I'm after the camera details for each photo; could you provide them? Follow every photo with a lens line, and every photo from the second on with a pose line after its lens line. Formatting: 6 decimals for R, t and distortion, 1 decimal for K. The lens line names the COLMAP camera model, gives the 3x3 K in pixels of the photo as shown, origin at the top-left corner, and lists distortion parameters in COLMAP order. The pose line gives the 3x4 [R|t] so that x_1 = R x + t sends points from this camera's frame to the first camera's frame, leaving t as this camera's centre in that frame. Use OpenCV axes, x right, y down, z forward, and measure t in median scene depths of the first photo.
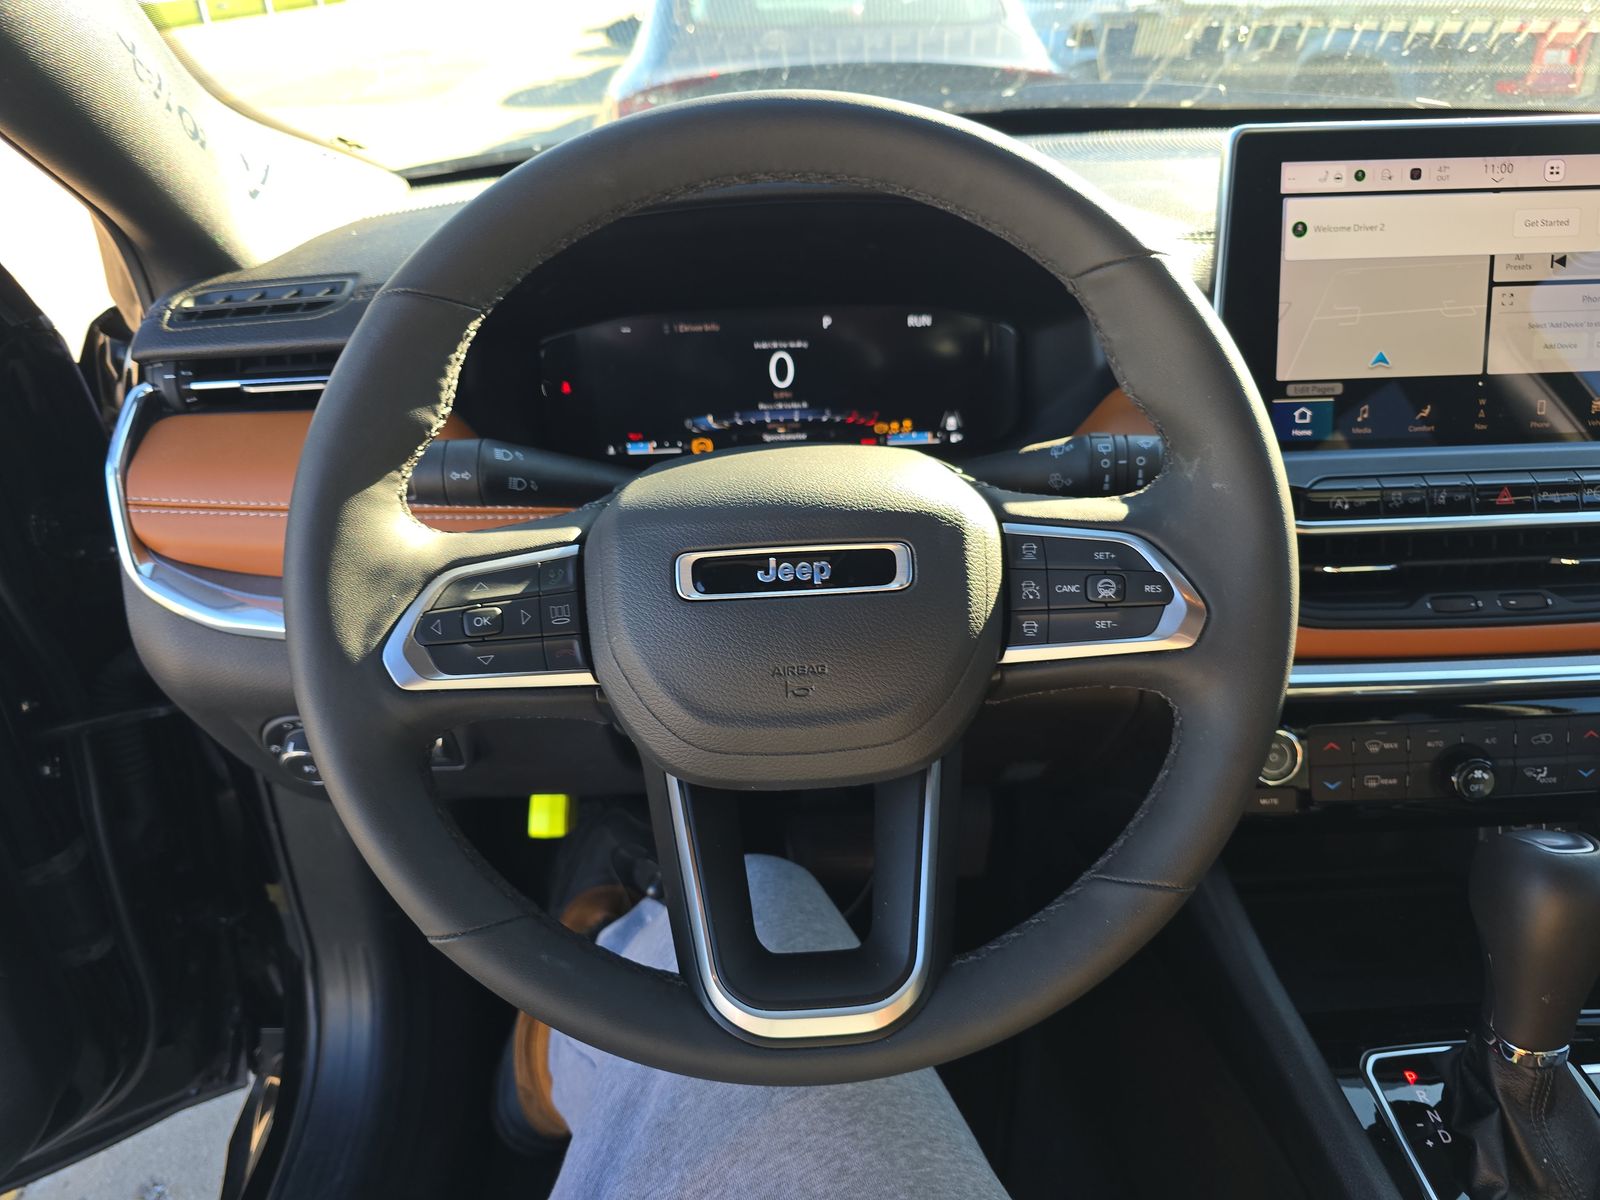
lens RADIAL K [[1073.4, 0, 799.4], [0, 1073.4, 606.4], [0, 0, 1]] dist [0.009226, -0.007940]
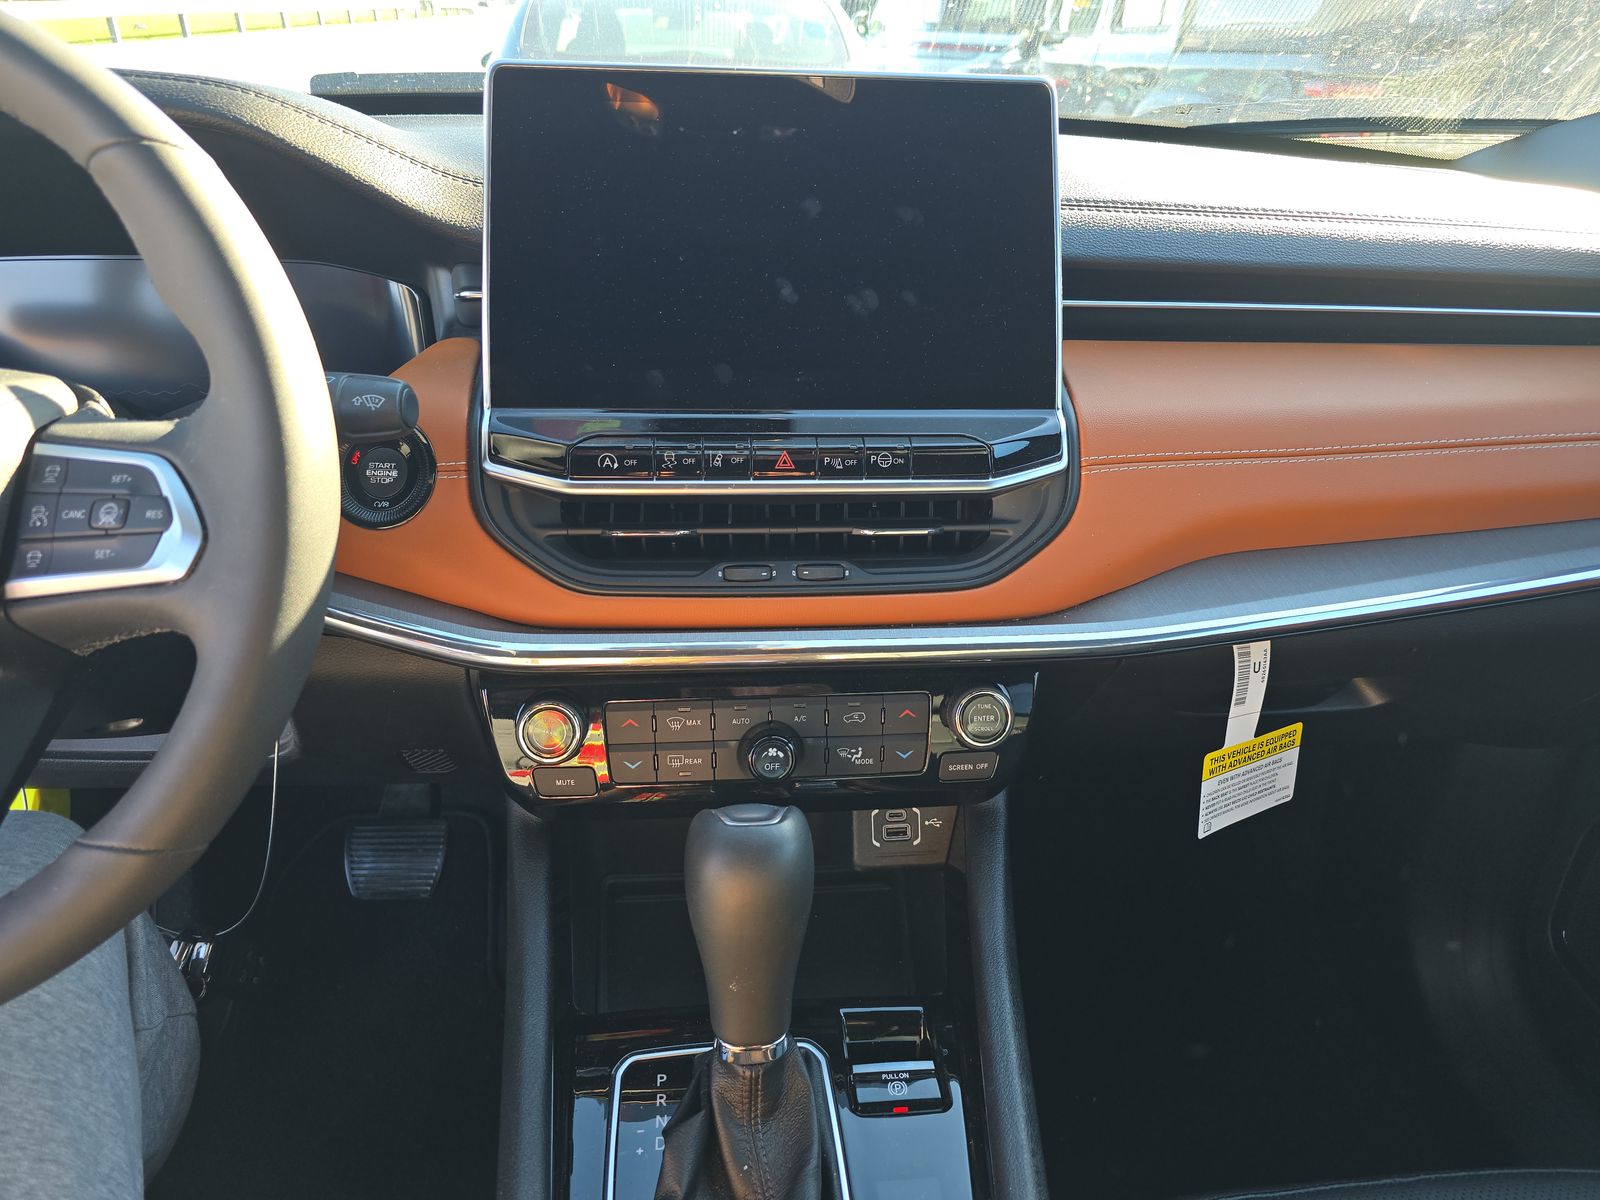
lens RADIAL K [[1047.7, 0, 799.8], [0, 1047.7, 593.8], [0, 0, 1]] dist [0.041665, -0.001110]
pose [[0.997872, 0.020744, 0.061814, 0.653557], [-0.017685, 0.998612, -0.049621, 0.067440], [-0.062757, 0.048422, 0.996853, 0.073476]]
